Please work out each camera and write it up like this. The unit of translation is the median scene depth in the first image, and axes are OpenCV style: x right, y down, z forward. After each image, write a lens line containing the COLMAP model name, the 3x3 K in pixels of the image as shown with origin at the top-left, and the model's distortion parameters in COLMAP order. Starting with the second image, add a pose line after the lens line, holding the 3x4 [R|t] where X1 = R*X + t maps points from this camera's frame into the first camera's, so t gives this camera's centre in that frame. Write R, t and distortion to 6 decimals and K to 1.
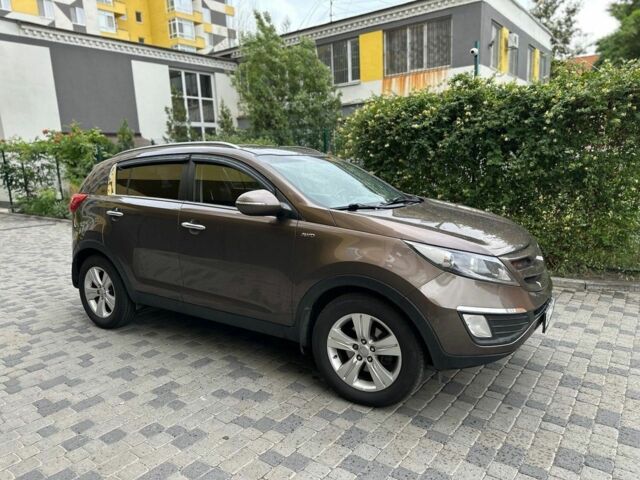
lens RADIAL K [[450.5, 0, 319.7], [0, 450.5, 239.1], [0, 0, 1]] dist [0.039658, -0.043251]
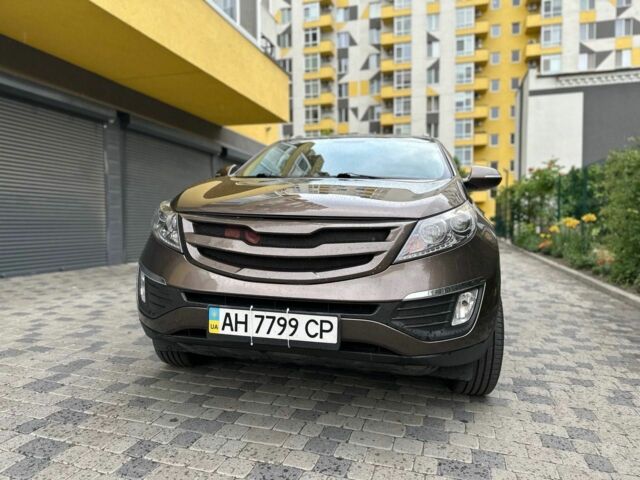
lens RADIAL K [[454.8, 0, 320.4], [0, 454.8, 240.9], [0, 0, 1]] dist [0.011343, -0.001075]
pose [[0.334816, 0.067756, -0.939844, 0.799305], [-0.178838, 0.983852, 0.007218, 0.027423], [0.925157, 0.165663, 0.341526, 0.628412]]
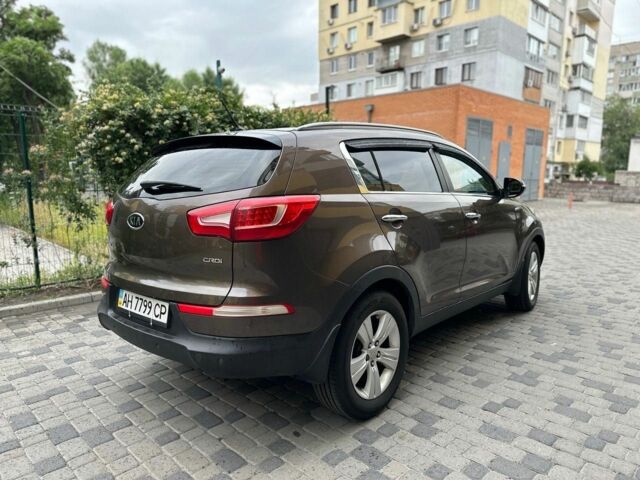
lens RADIAL K [[450.5, 0, 322.4], [0, 450.5, 241.1], [0, 0, 1]] dist [0.039658, -0.043251]
pose [[0.143932, -0.104753, 0.984028, -1.117131], [0.164854, 0.983025, 0.080533, -0.092688], [-0.975760, 0.150630, 0.158757, 1.001922]]
